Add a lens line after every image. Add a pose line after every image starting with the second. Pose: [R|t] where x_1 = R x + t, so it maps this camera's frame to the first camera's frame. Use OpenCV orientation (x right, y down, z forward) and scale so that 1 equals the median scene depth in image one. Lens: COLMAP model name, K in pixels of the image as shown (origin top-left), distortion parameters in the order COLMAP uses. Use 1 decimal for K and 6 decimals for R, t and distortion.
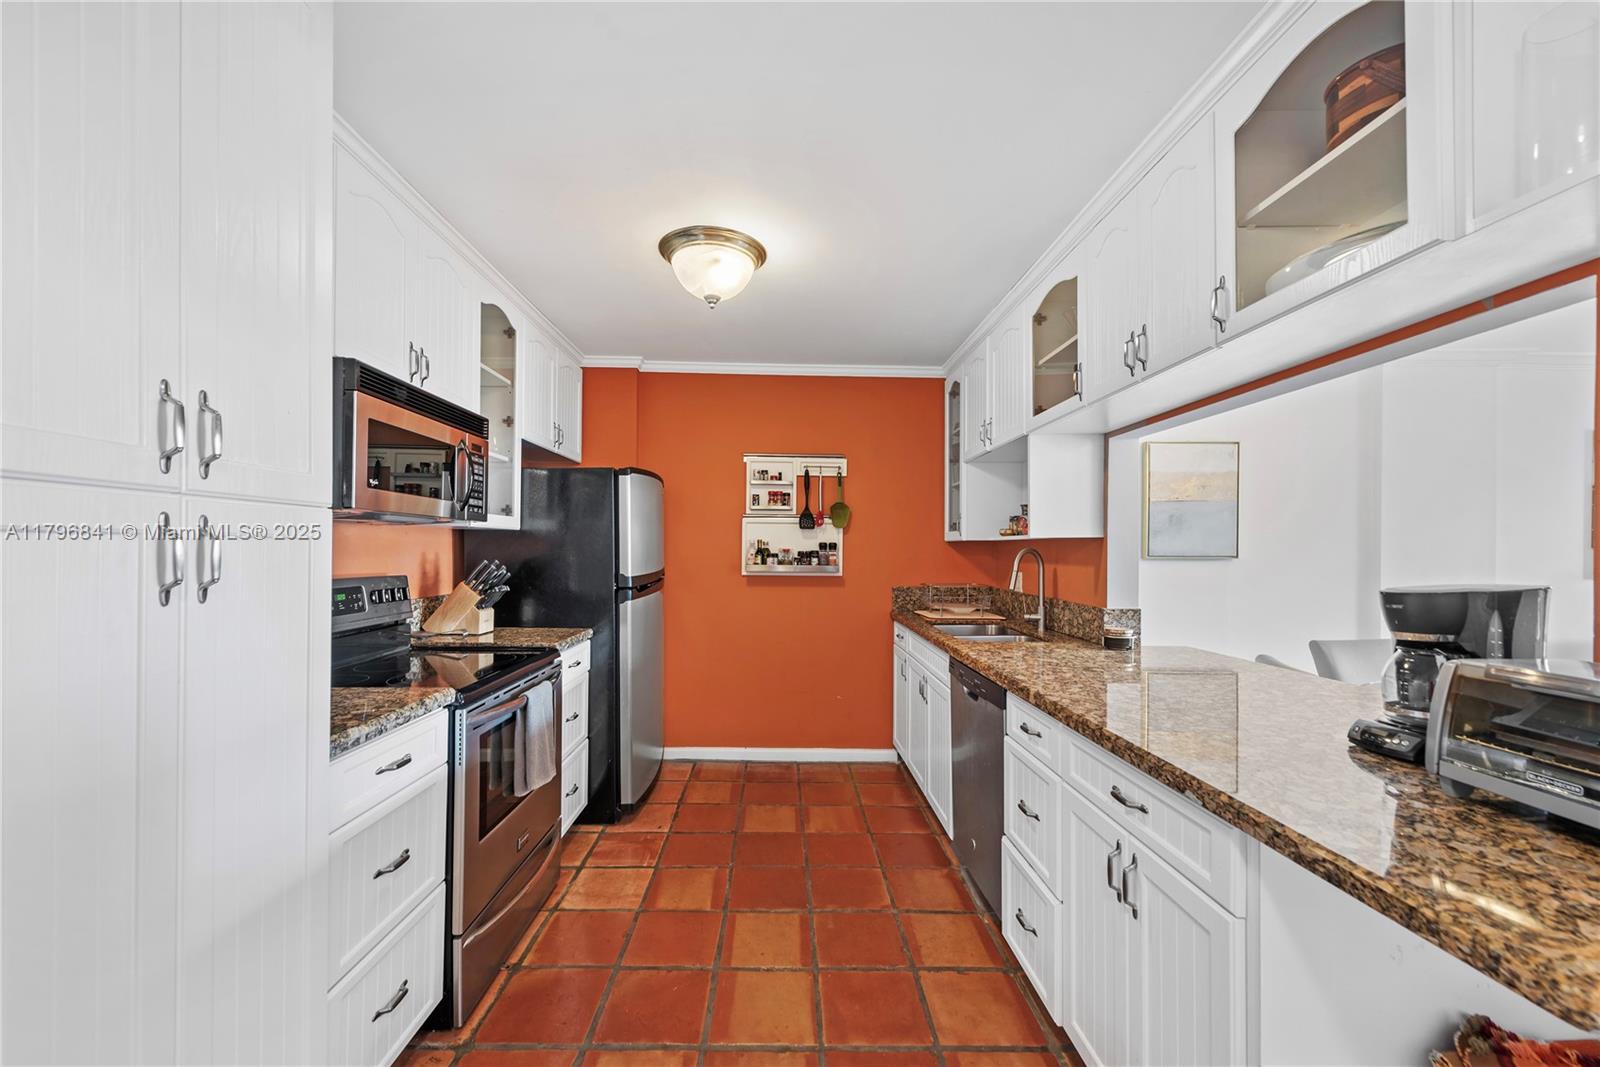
lens RADIAL K [[631.3, 0, 789.0], [0, 631.3, 544.0], [0, 0, 1]] dist [0.001919, -0.001870]
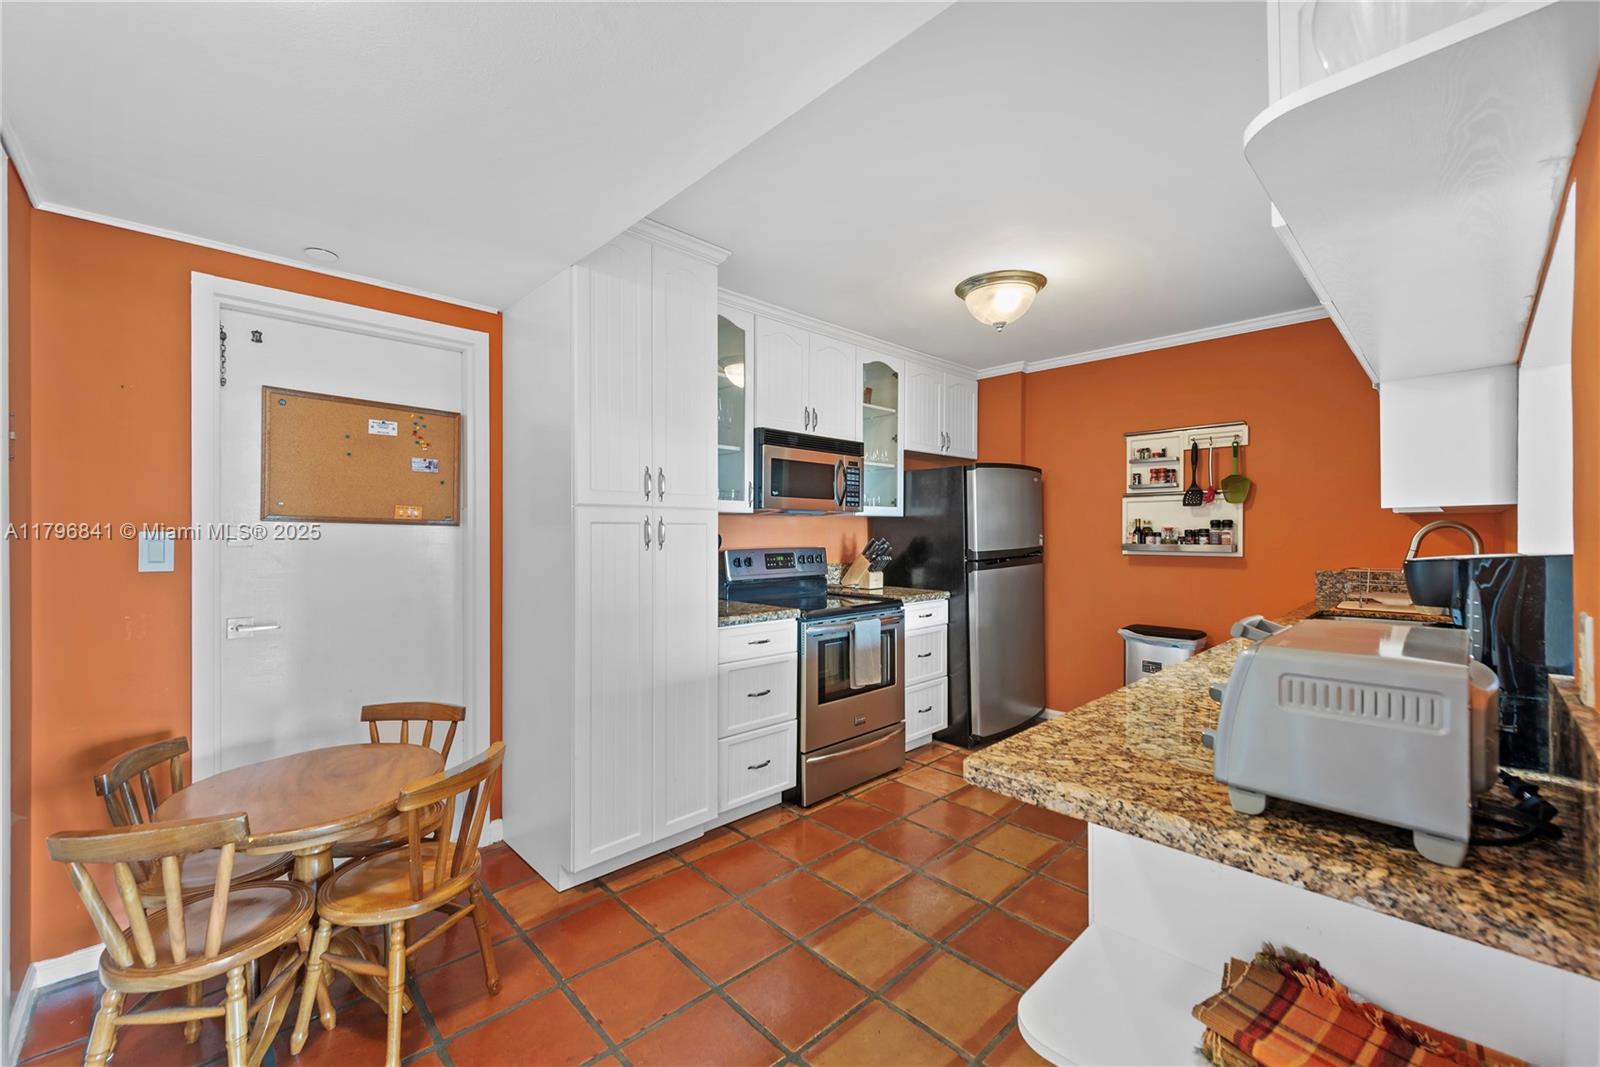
lens RADIAL K [[631.3, 0, 789.3], [0, 631.3, 517.1], [0, 0, 1]] dist [0.001919, -0.001870]
pose [[0.675127, -0.028428, -0.737153, 0.456281], [0.014819, 0.999578, -0.024977, 0.010684], [0.737553, 0.005938, 0.675264, -0.121204]]
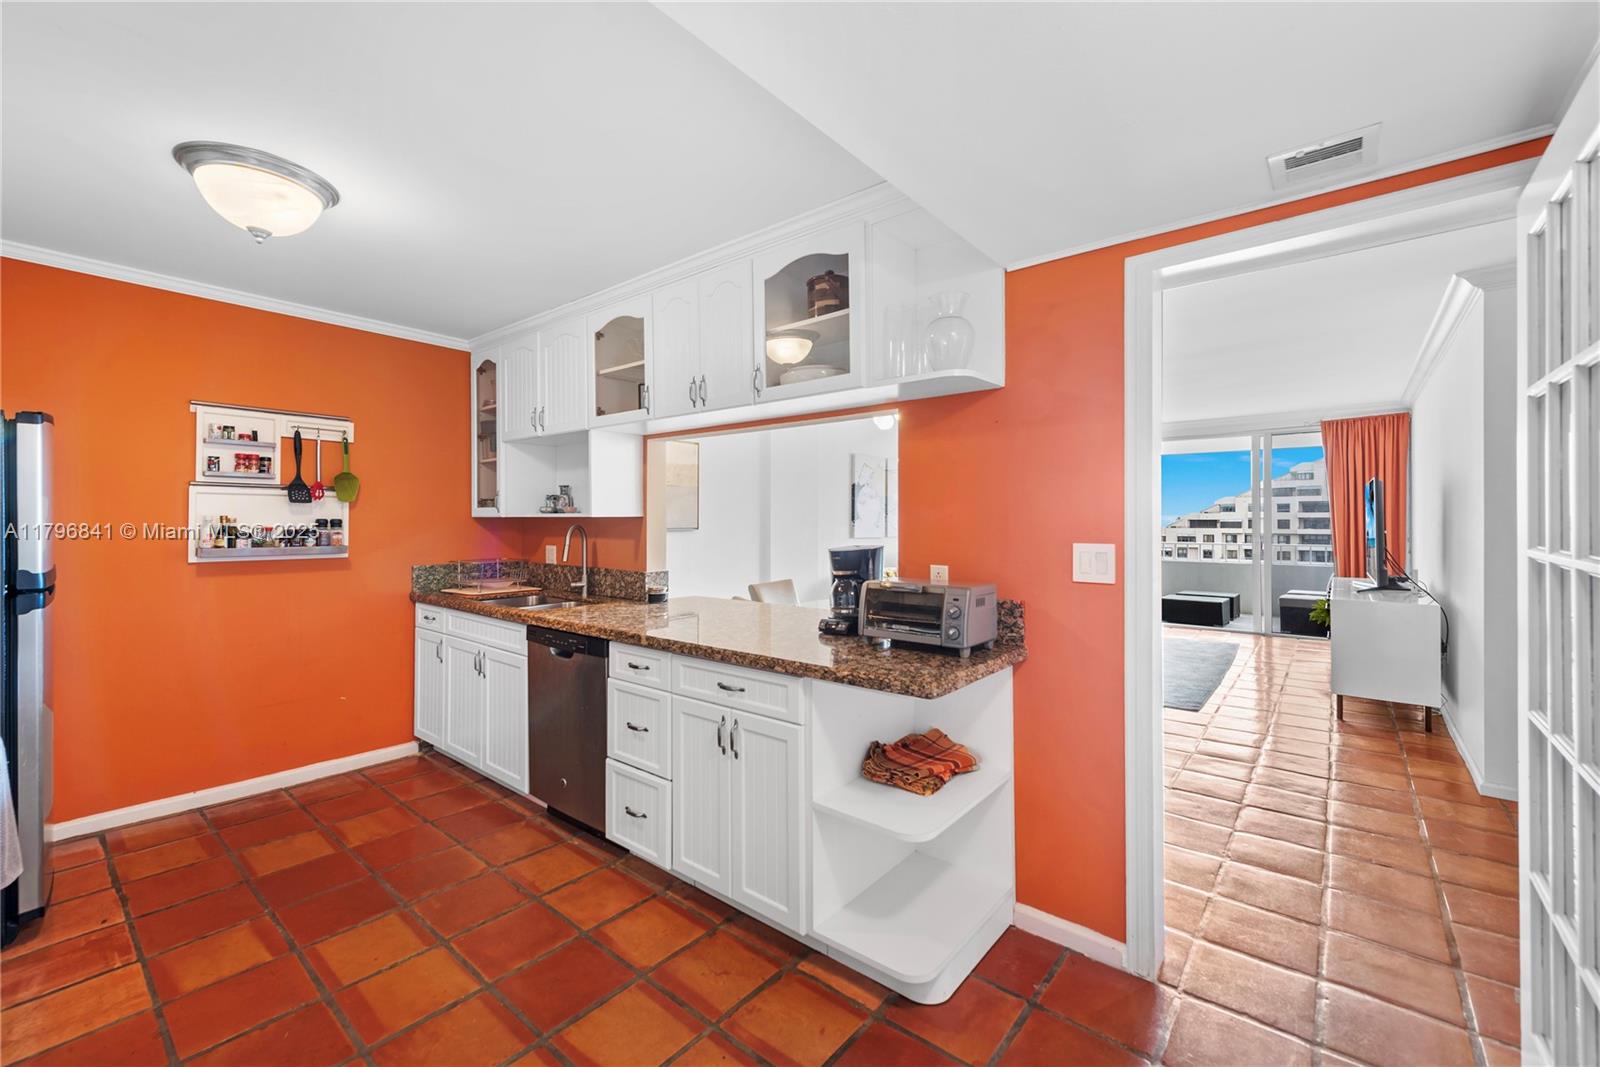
lens RADIAL K [[631.3, 0, 831.3], [0, 631.3, 498.5], [0, 0, 1]] dist [0.001919, -0.001870]
pose [[0.627684, 0.022155, 0.778153, -0.258650], [-0.004337, 0.999679, -0.024963, -0.016739], [-0.778456, 0.012294, 0.627578, -0.098471]]
